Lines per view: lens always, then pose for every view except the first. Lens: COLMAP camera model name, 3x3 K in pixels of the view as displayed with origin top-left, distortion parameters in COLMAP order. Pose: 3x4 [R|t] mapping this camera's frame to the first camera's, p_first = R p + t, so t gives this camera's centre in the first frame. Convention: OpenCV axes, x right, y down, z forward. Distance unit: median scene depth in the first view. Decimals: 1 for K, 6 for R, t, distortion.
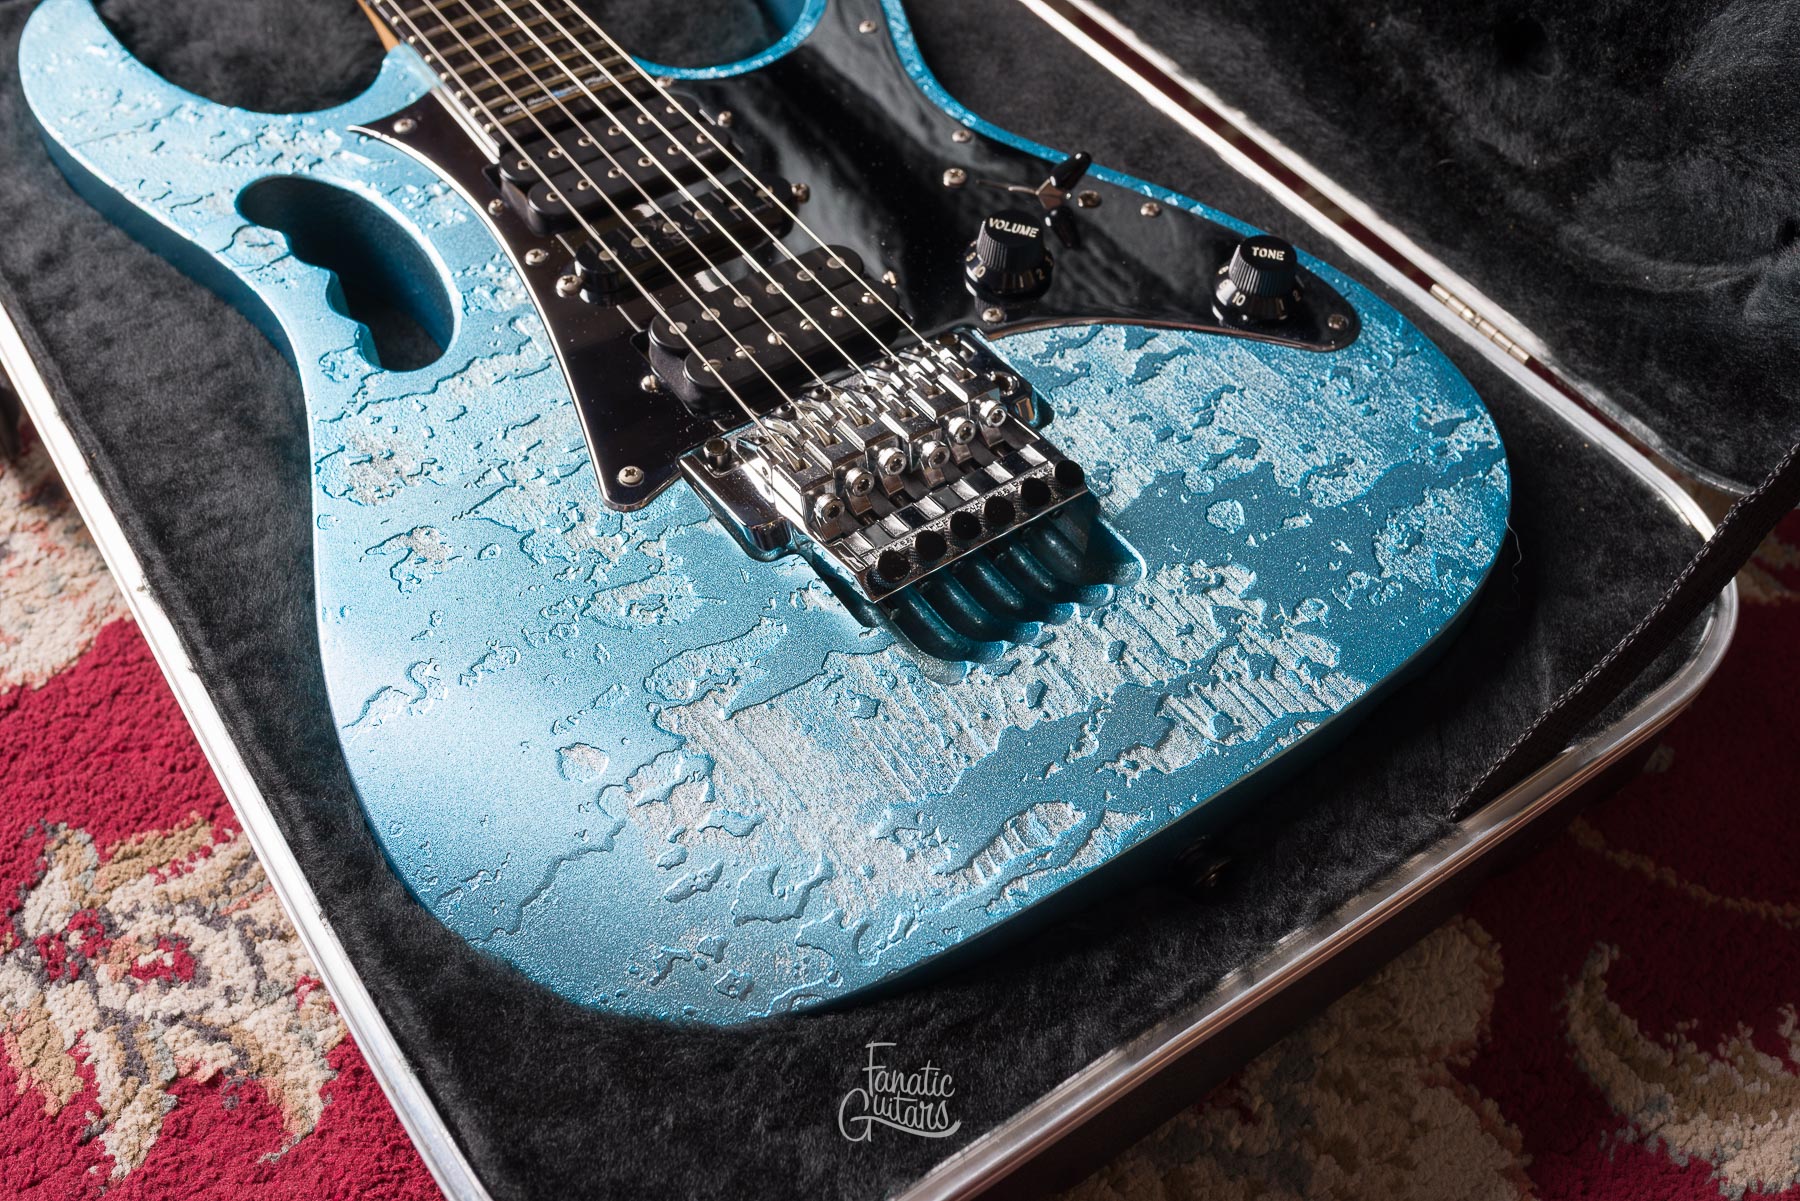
lens RADIAL K [[1764.0, 0, 898.4], [0, 1764.0, 608.1], [0, 0, 1]] dist [0.000823, 0.000000]
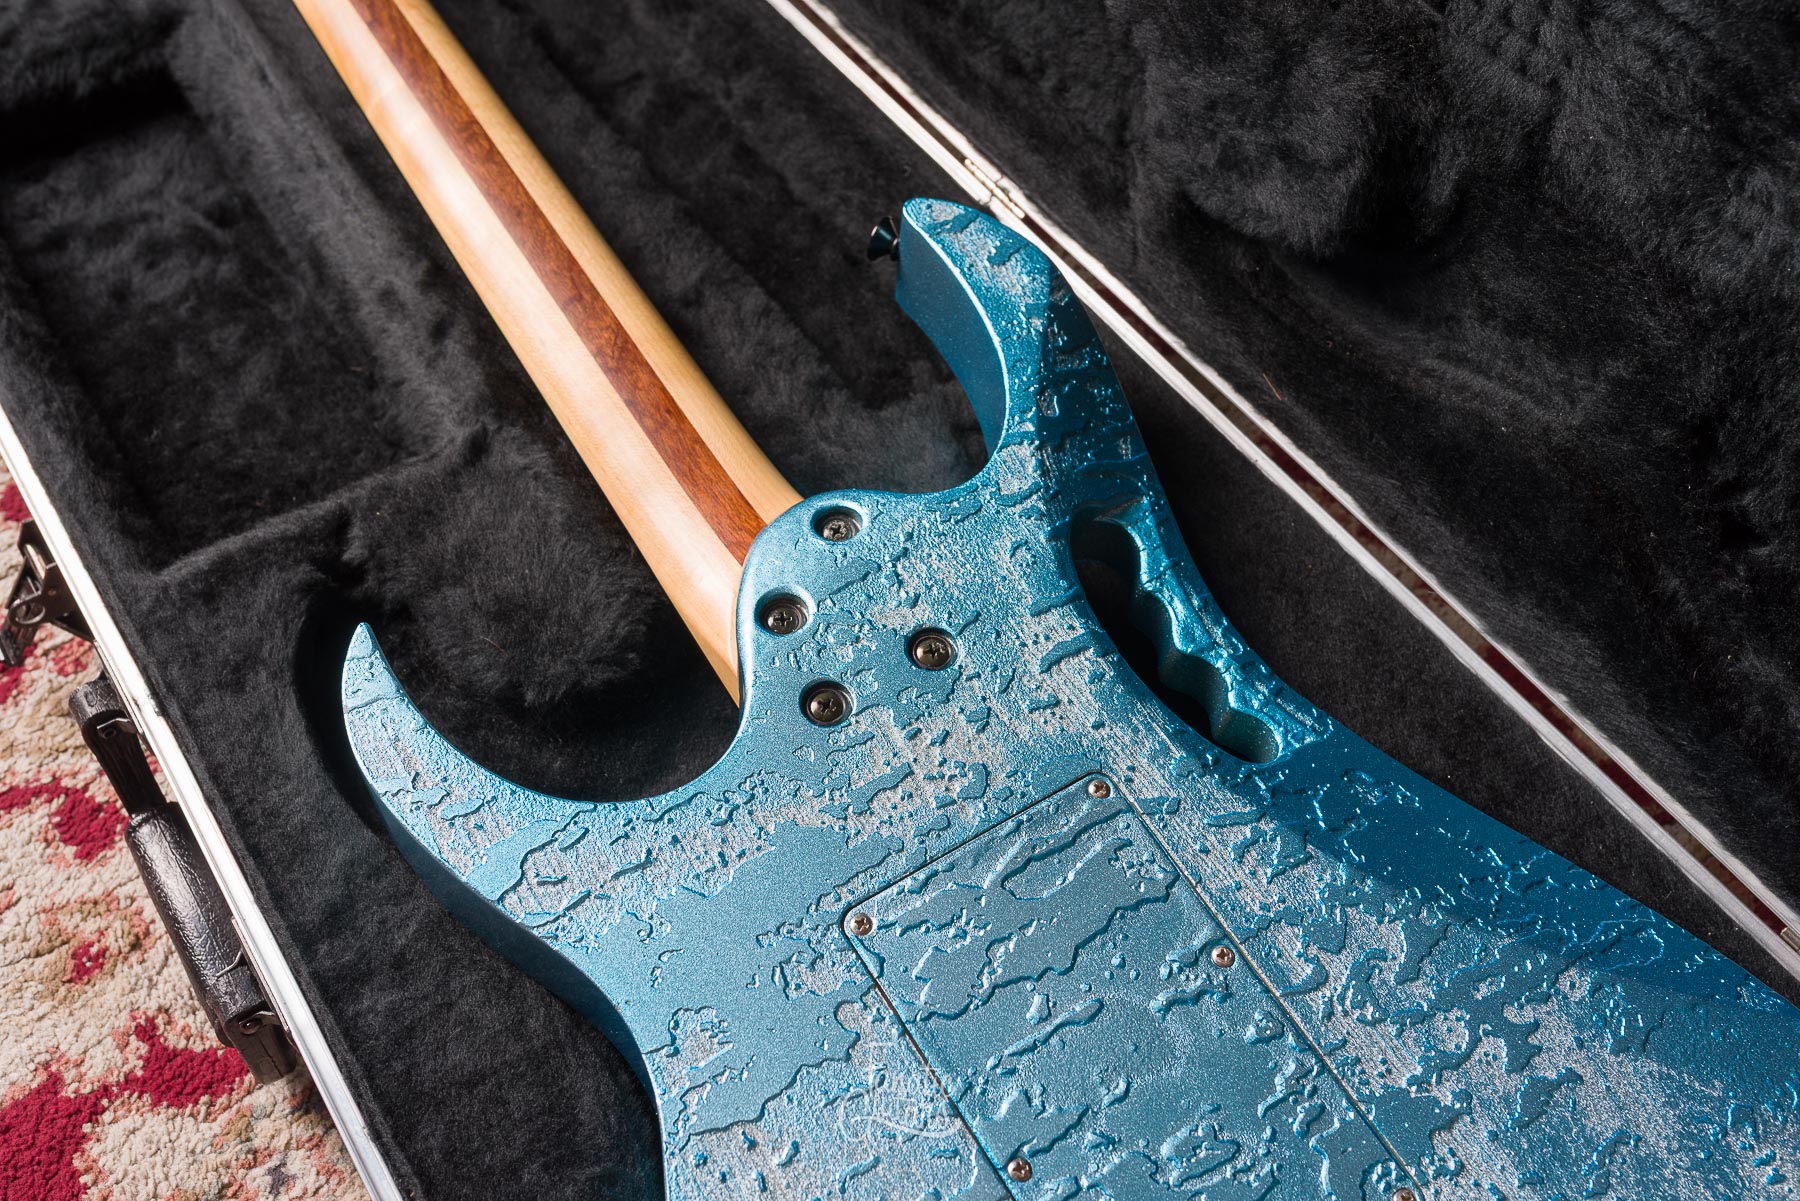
lens RADIAL K [[1764.0, 0, 897.2], [0, 1764.0, 598.6], [0, 0, 1]] dist [0.000823, 0.000000]
pose [[0.999895, 0.003406, -0.014065, -0.176223], [-0.002666, 0.998629, 0.052282, -0.448355], [0.014223, -0.052239, 0.998533, 0.063136]]
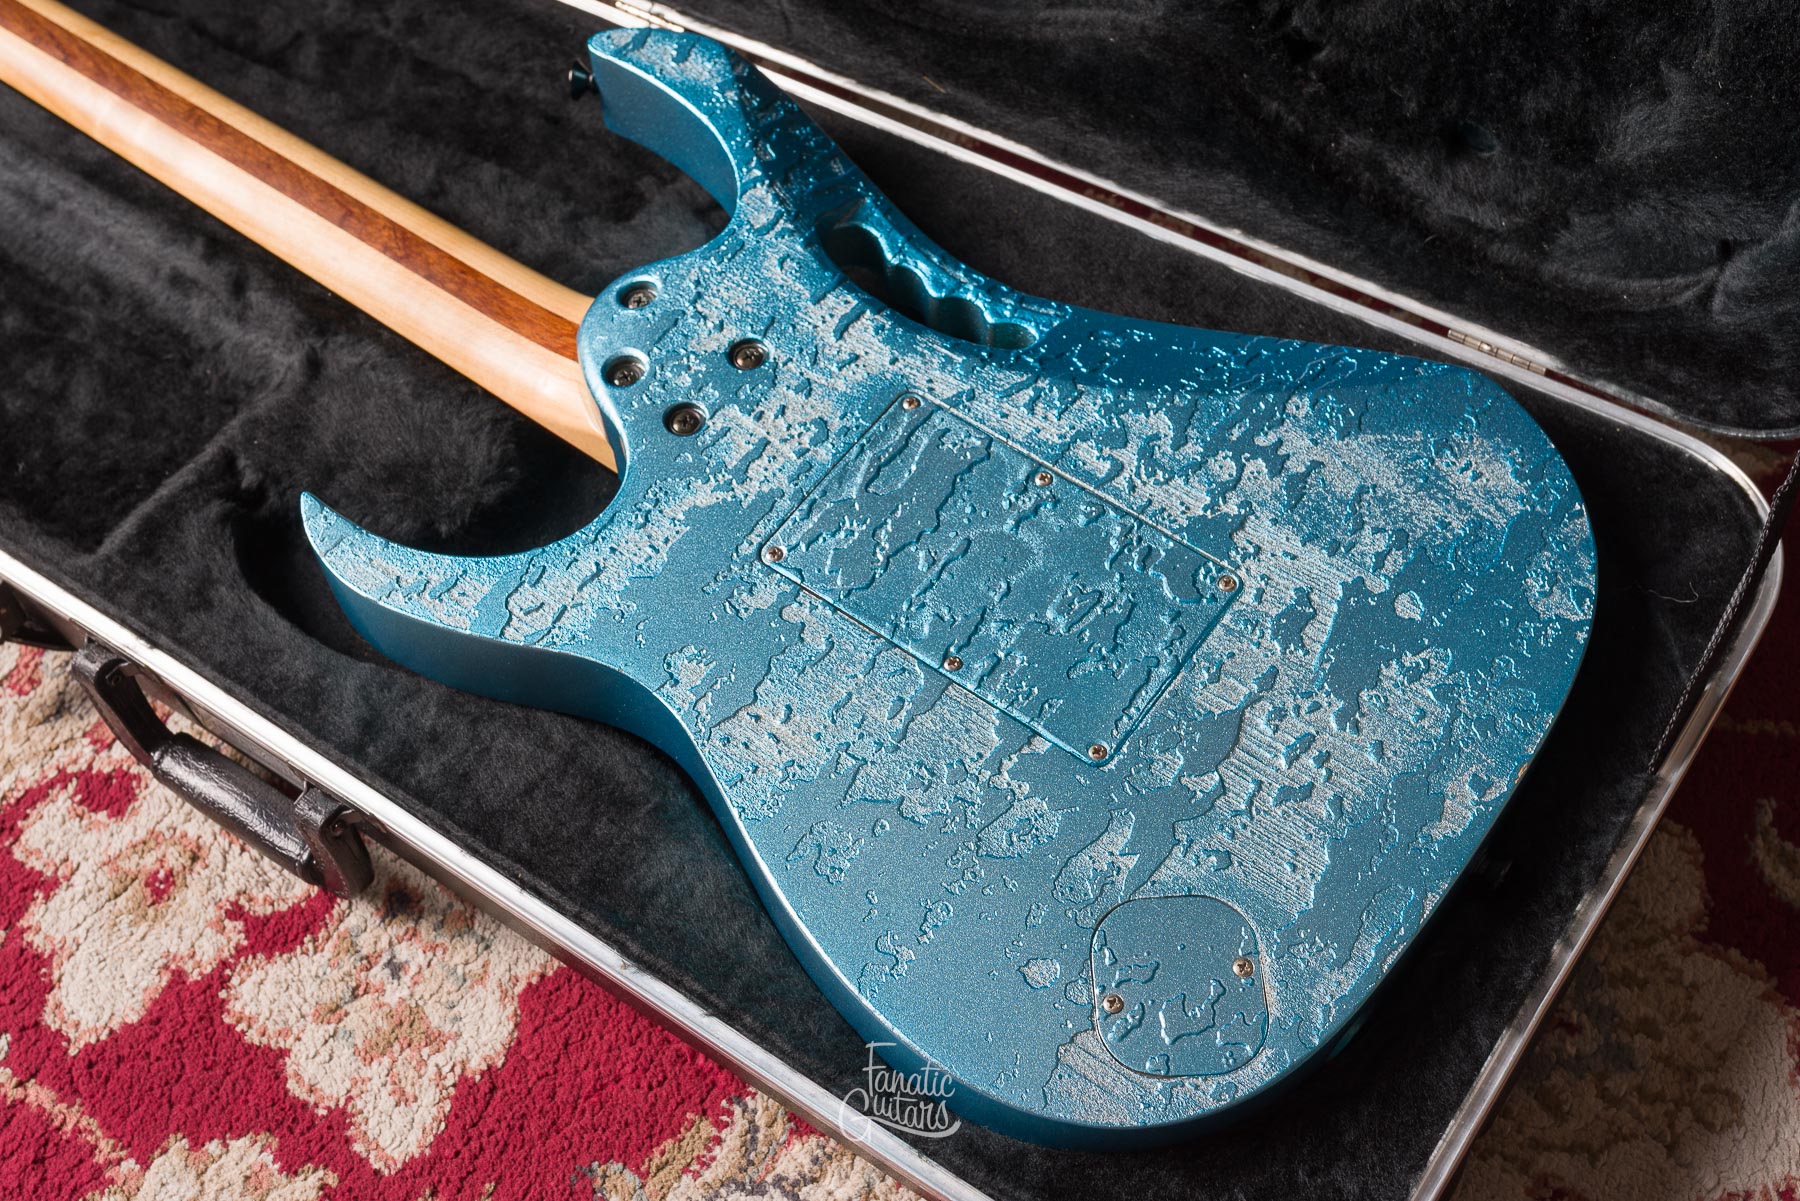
lens RADIAL K [[2123.3, 0, 889.7], [0, 2123.3, 613.3], [0, 0, 1]] dist [0.001178, 0.000000]
pose [[0.931233, -0.353548, 0.088364, -0.277304], [0.347581, 0.934552, 0.076161, -0.270717], [-0.109507, -0.040210, 0.993172, -0.457195]]
